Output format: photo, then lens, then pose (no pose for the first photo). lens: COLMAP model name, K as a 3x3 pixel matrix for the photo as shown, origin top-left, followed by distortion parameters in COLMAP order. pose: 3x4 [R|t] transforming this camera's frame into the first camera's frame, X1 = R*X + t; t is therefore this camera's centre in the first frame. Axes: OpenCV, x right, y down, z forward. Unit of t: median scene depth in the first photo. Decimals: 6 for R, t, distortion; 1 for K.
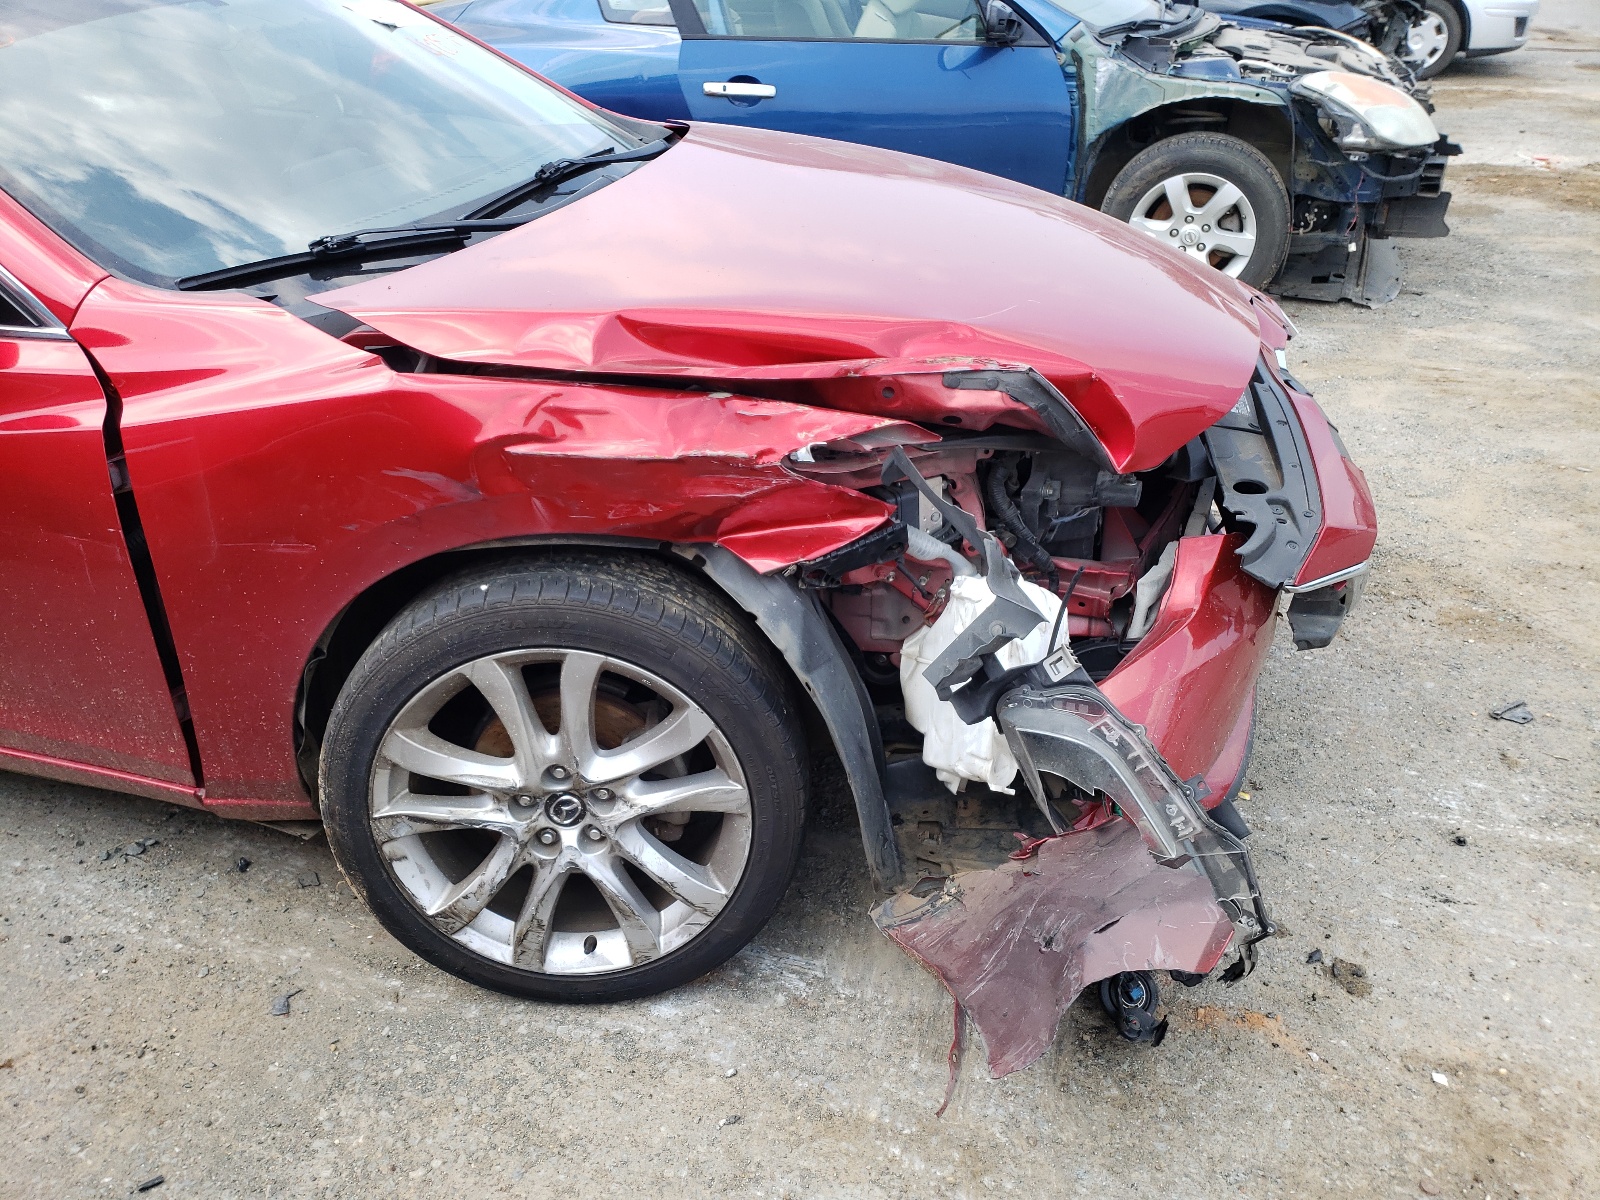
lens RADIAL K [[1214.2, 0, 800.0], [0, 1214.2, 600.0], [0, 0, 1]] dist [0.026508, -0.007742]
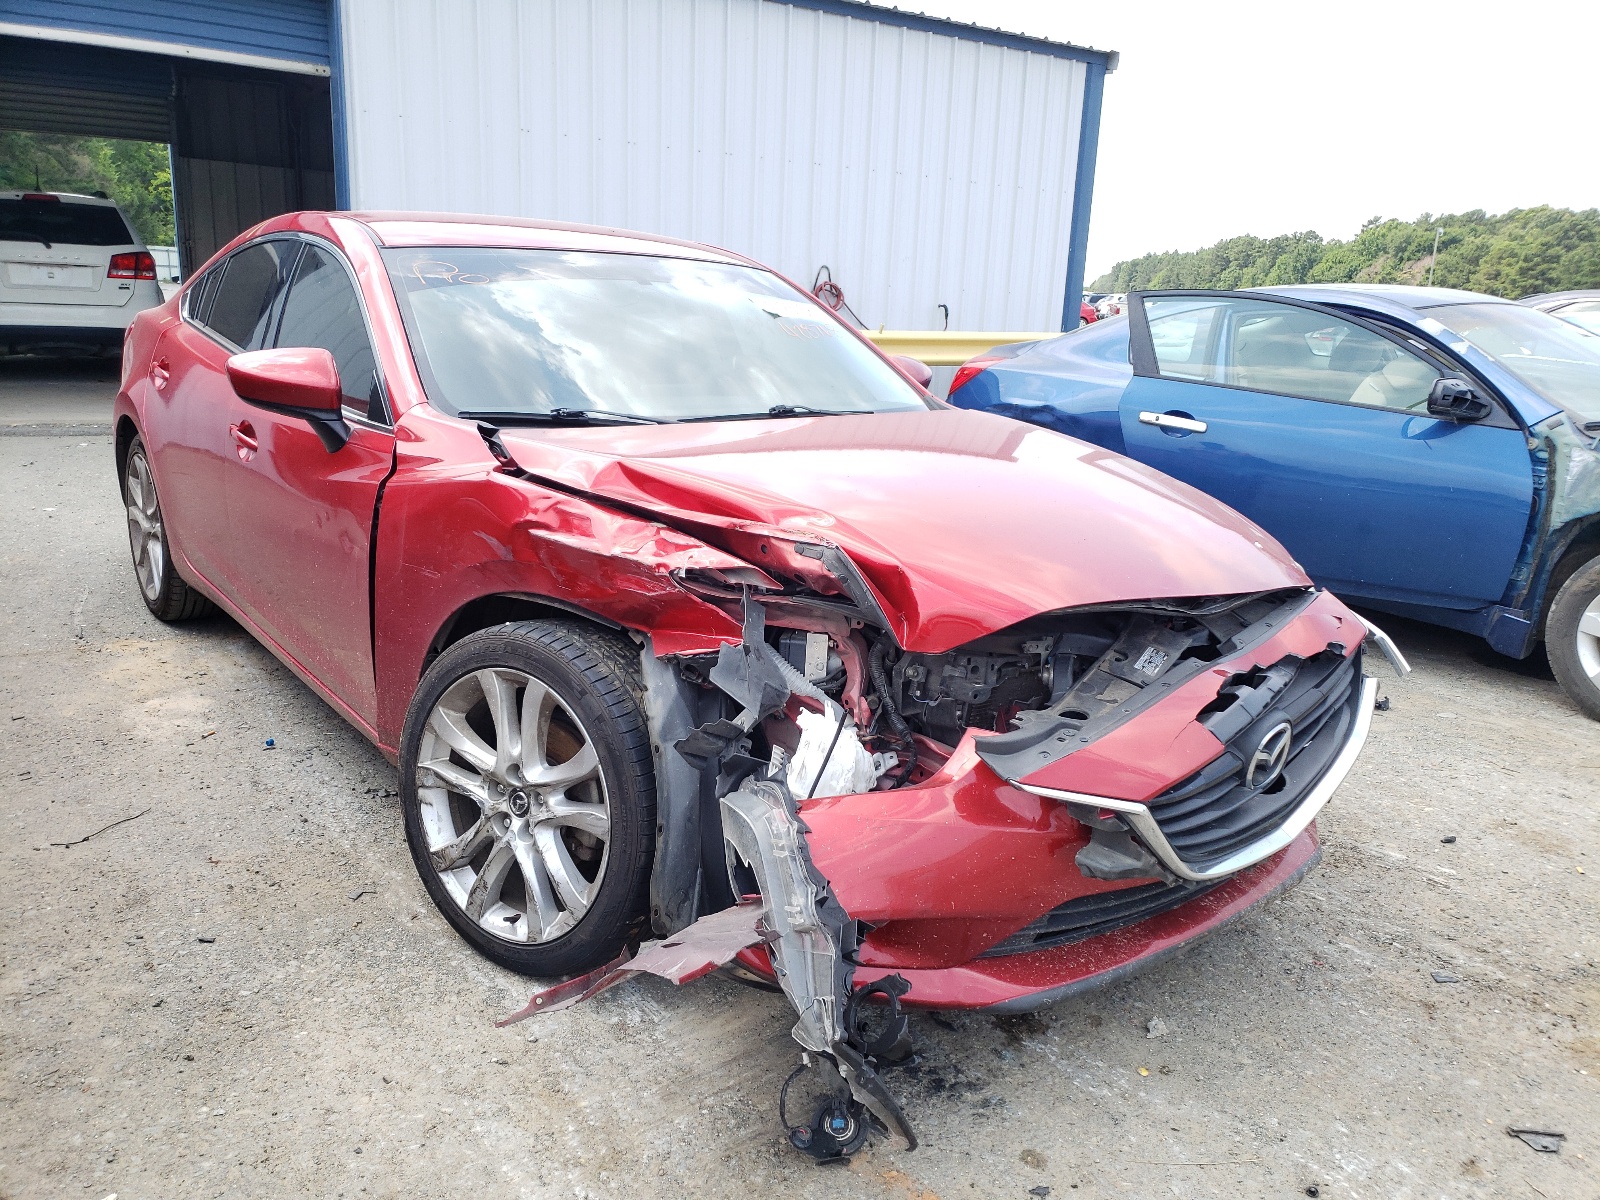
lens RADIAL K [[1171.4, 0, 800.0], [0, 1171.4, 600.0], [0, 0, 1]] dist [0.020373, -0.003285]
pose [[0.840844, 0.215595, -0.496487, 0.680670], [-0.333592, 0.928753, -0.161663, 0.068954], [0.426260, 0.301558, 0.852857, -0.058548]]
